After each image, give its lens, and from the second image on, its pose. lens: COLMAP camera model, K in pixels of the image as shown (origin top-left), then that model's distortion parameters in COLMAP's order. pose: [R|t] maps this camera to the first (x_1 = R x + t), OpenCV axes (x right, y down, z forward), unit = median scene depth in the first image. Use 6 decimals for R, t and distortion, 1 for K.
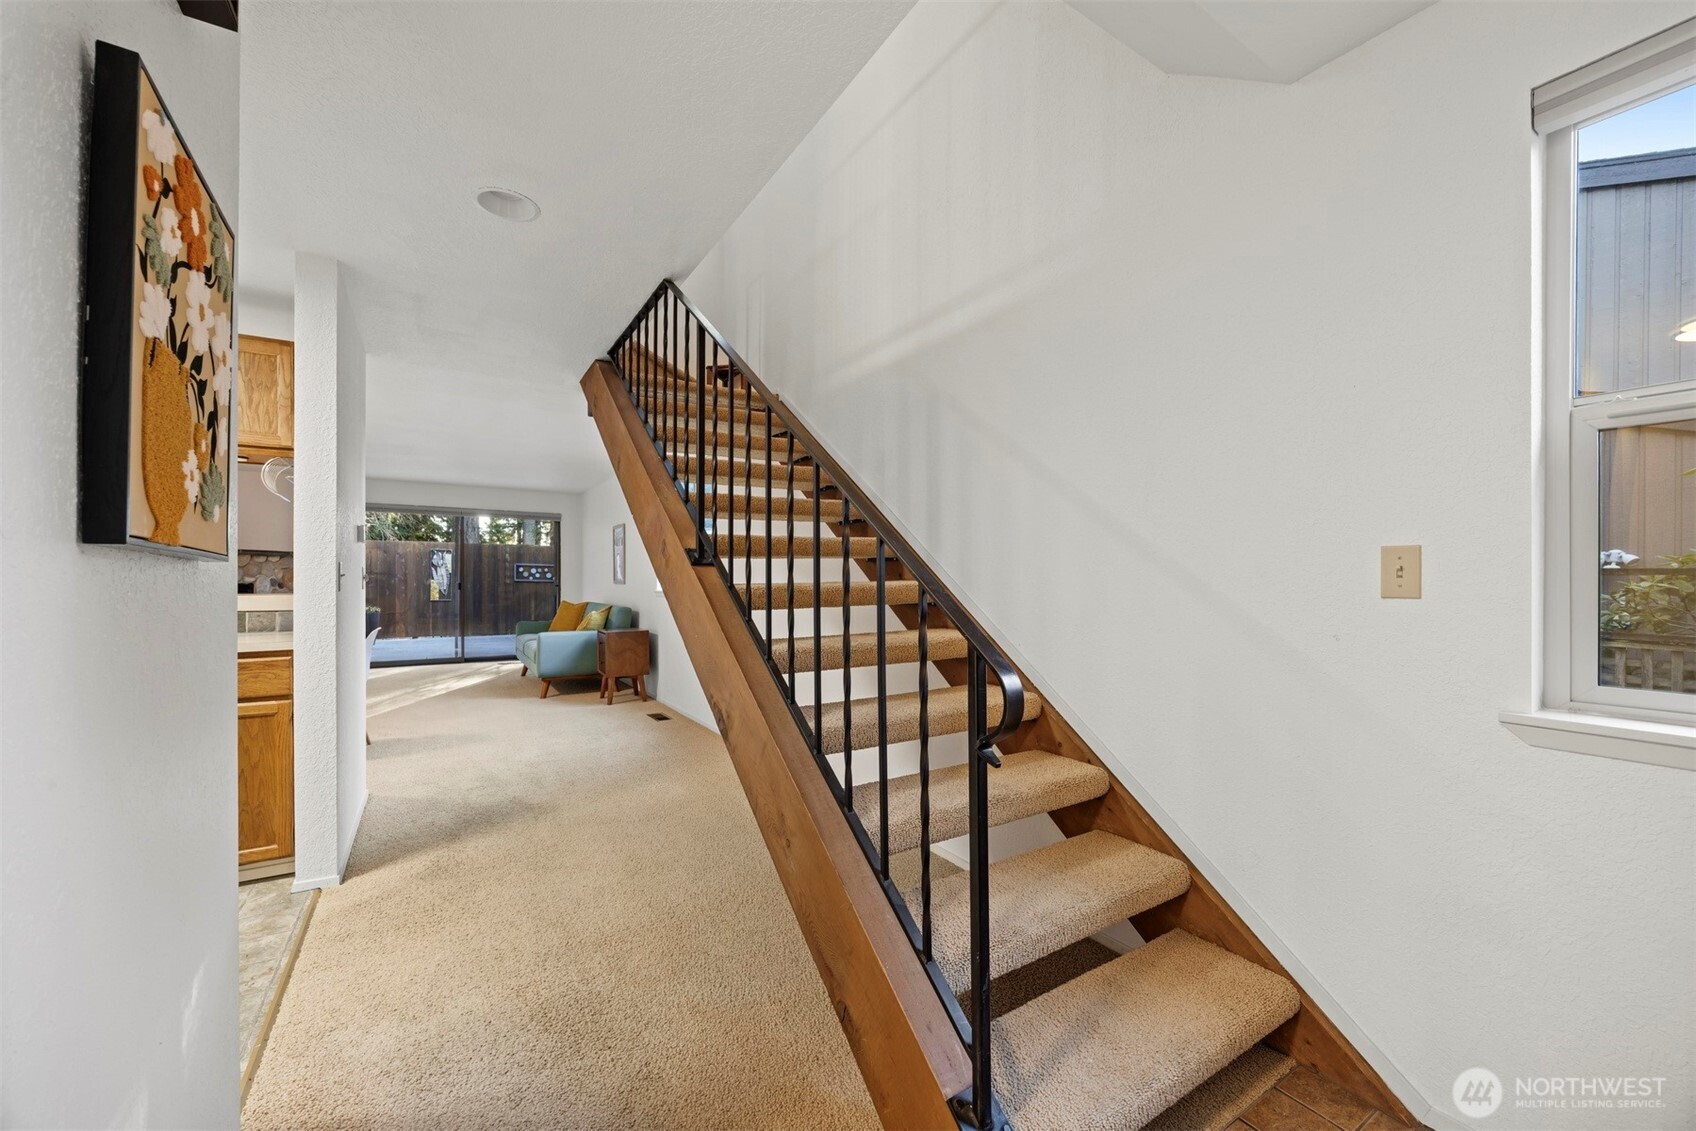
lens RADIAL K [[655.3, 0, 858.8], [0, 655.3, 587.2], [0, 0, 1]] dist [-0.001993, -0.000247]
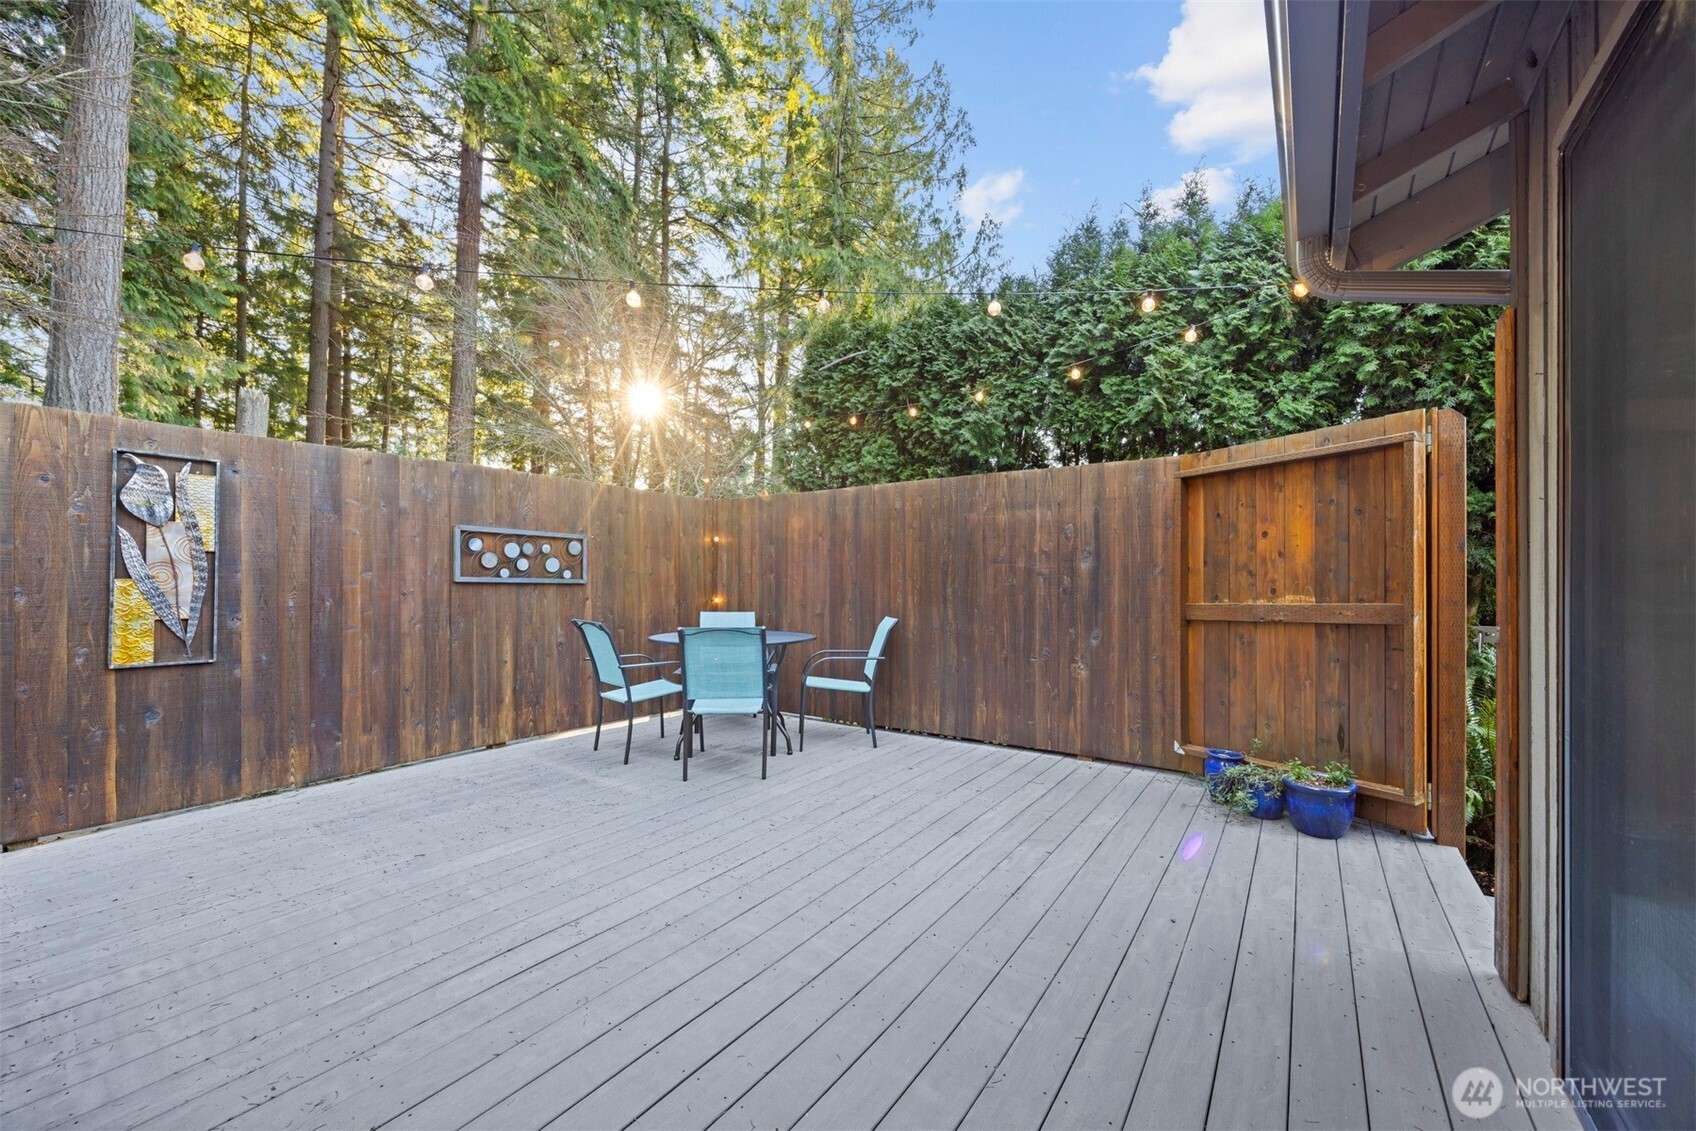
lens RADIAL K [[655.3, 0, 858.1], [0, 655.3, 575.8], [0, 0, 1]] dist [-0.001993, -0.000247]
pose [[0.924925, -0.005288, 0.380112, -0.497251], [0.011446, 0.999837, -0.013942, -0.006406], [-0.379976, 0.017246, 0.924836, 0.685734]]
